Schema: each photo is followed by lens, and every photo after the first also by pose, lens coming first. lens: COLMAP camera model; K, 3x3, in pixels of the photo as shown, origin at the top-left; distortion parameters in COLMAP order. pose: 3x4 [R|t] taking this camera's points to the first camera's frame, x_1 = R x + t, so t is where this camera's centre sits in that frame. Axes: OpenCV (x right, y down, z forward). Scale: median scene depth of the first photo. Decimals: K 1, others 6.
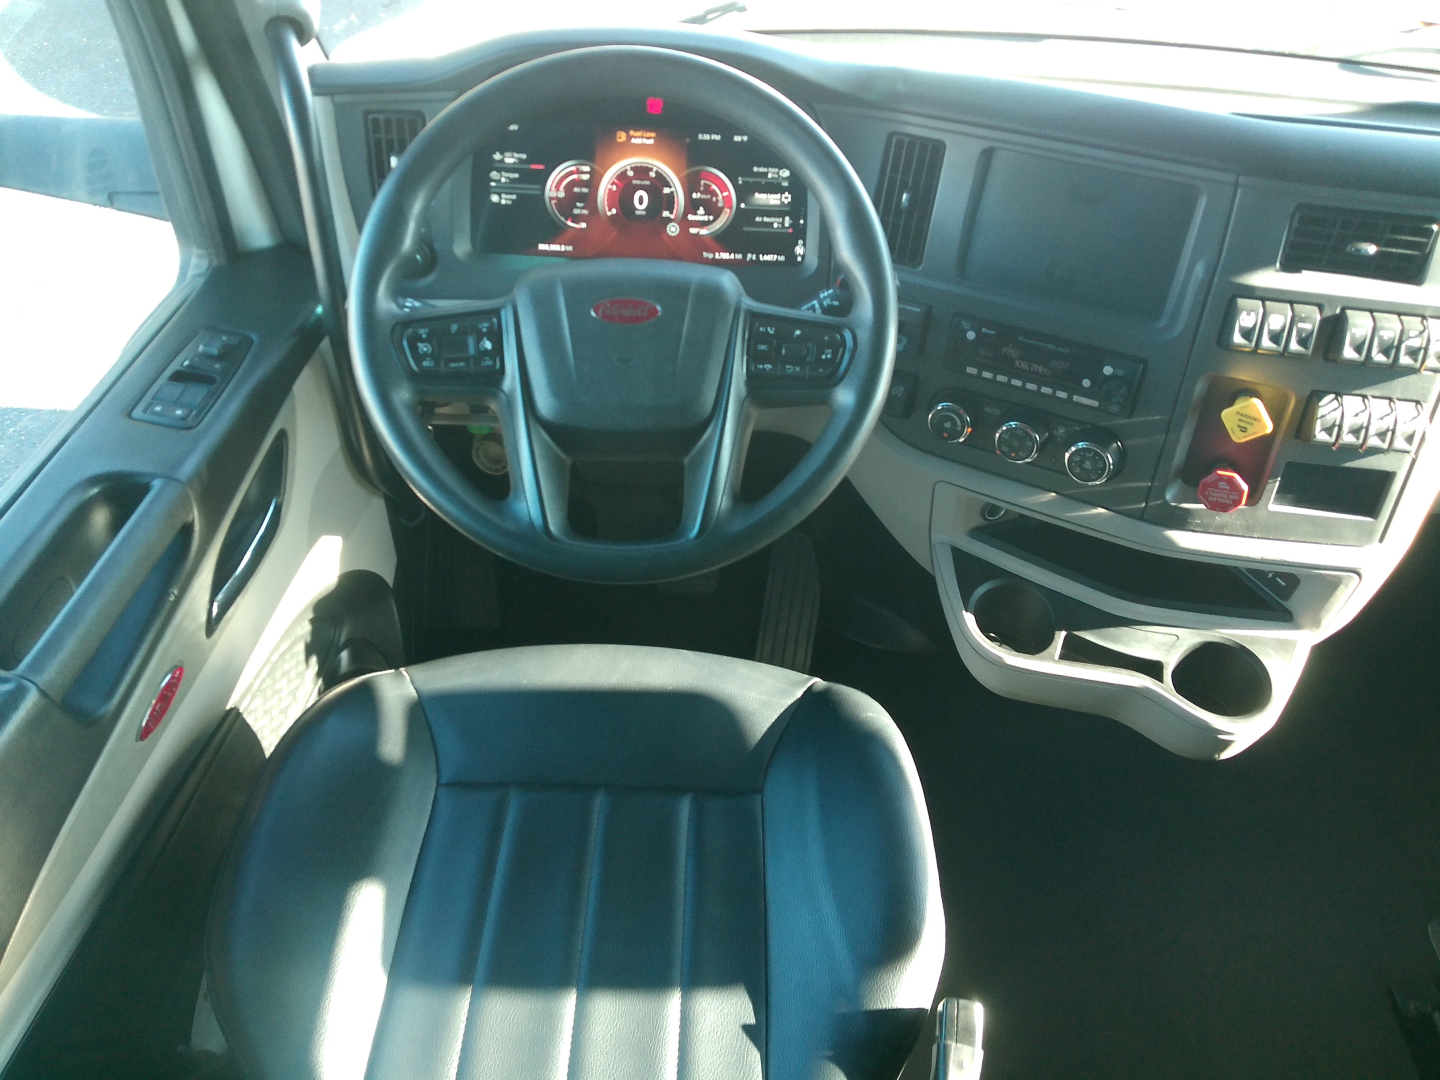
lens RADIAL K [[1168.5, 0, 705.2], [0, 1168.5, 501.6], [0, 0, 1]] dist [0.116654, -0.205344]
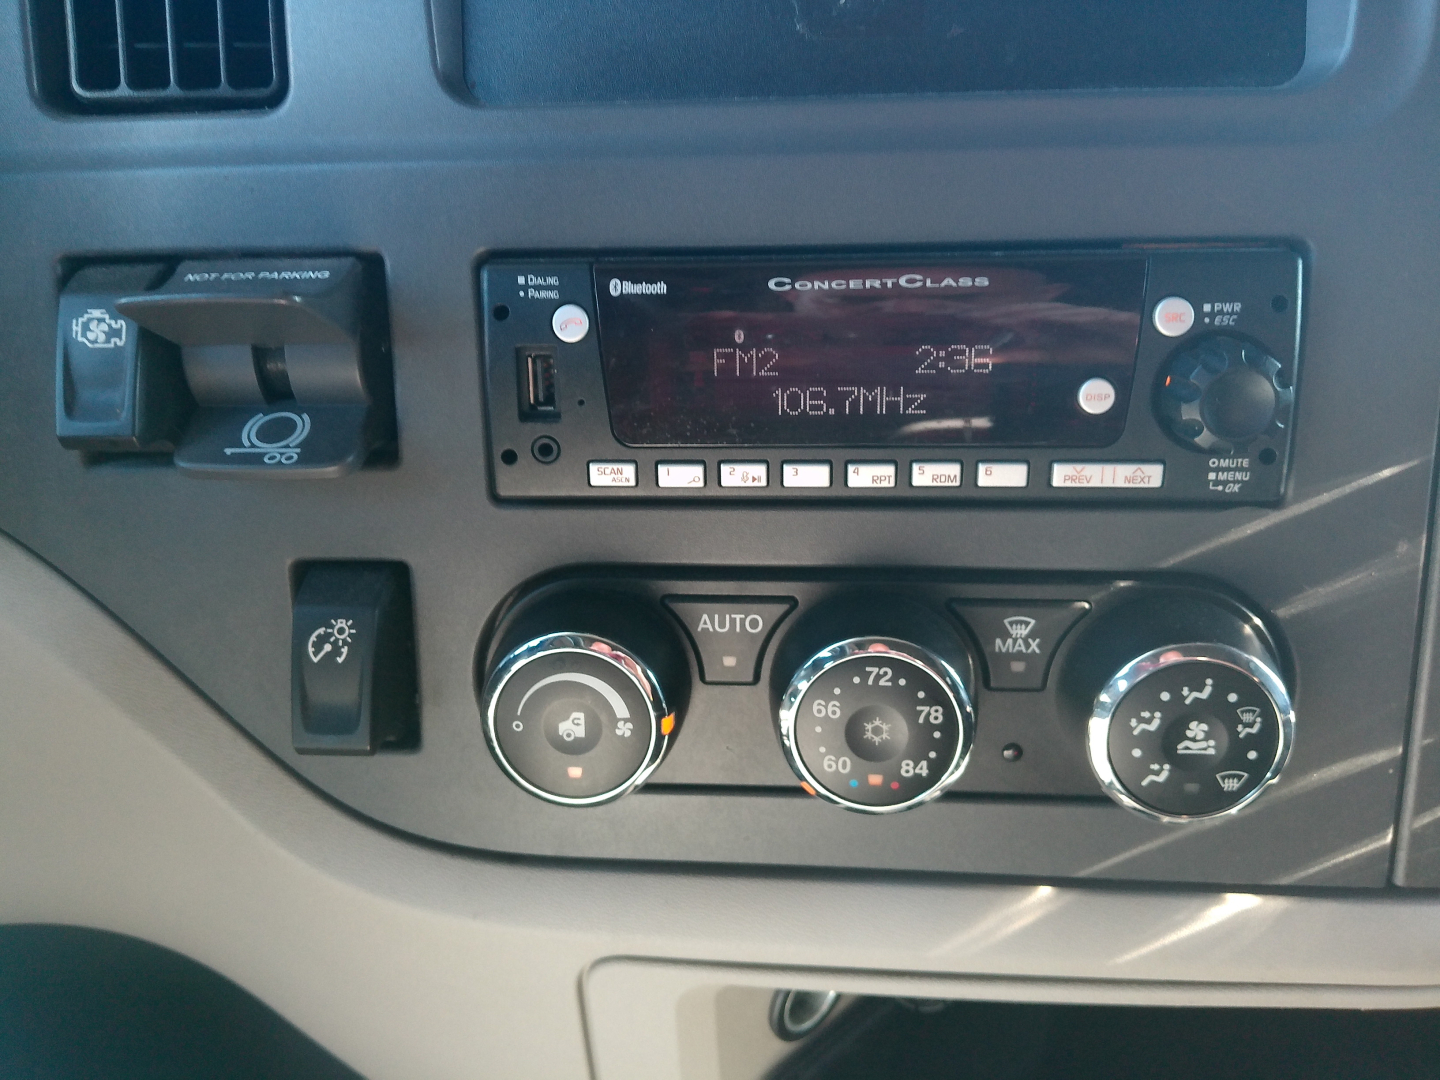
lens RADIAL K [[1122.4, 0, 717.6], [0, 1122.4, 503.7], [0, 0, 1]] dist [0.004922, 0.000278]
pose [[0.903486, -0.181150, 0.388456, 0.159822], [0.287912, 0.927884, -0.236933, -0.047989], [-0.317522, 0.325907, 0.890486, 0.806192]]
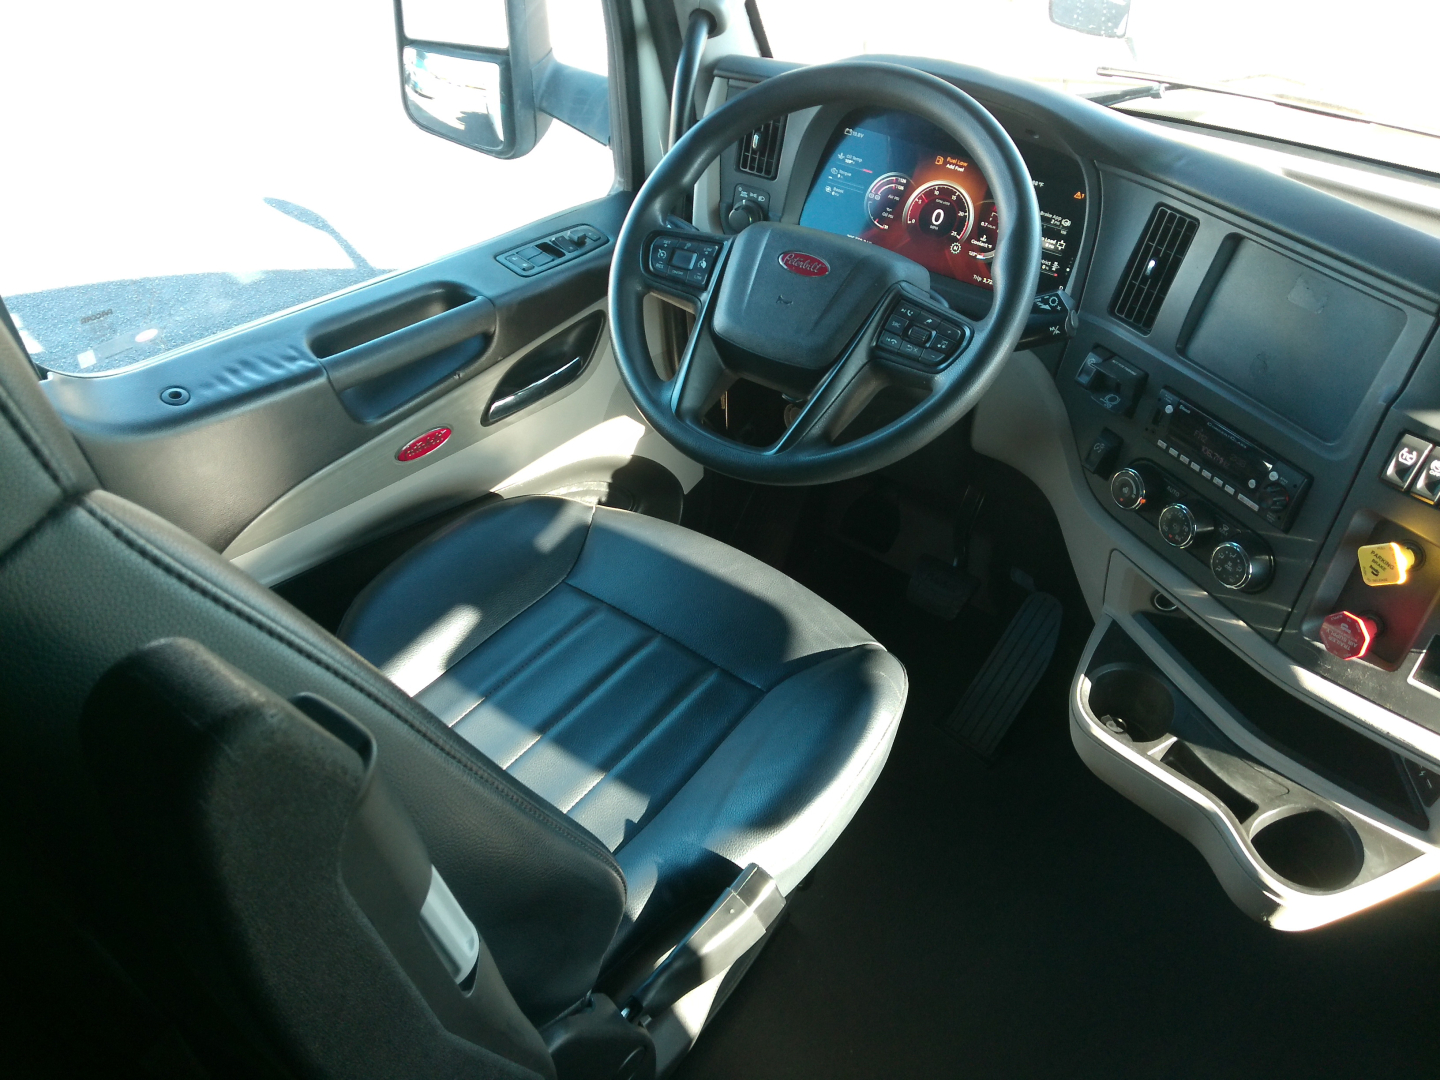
lens RADIAL K [[1168.5, 0, 705.2], [0, 1168.5, 501.6], [0, 0, 1]] dist [0.116654, -0.205344]
pose [[0.808671, 0.342442, -0.478314, 0.417495], [-0.381101, 0.924368, 0.017471, 0.066301], [0.448121, 0.168157, 0.878015, -0.058915]]
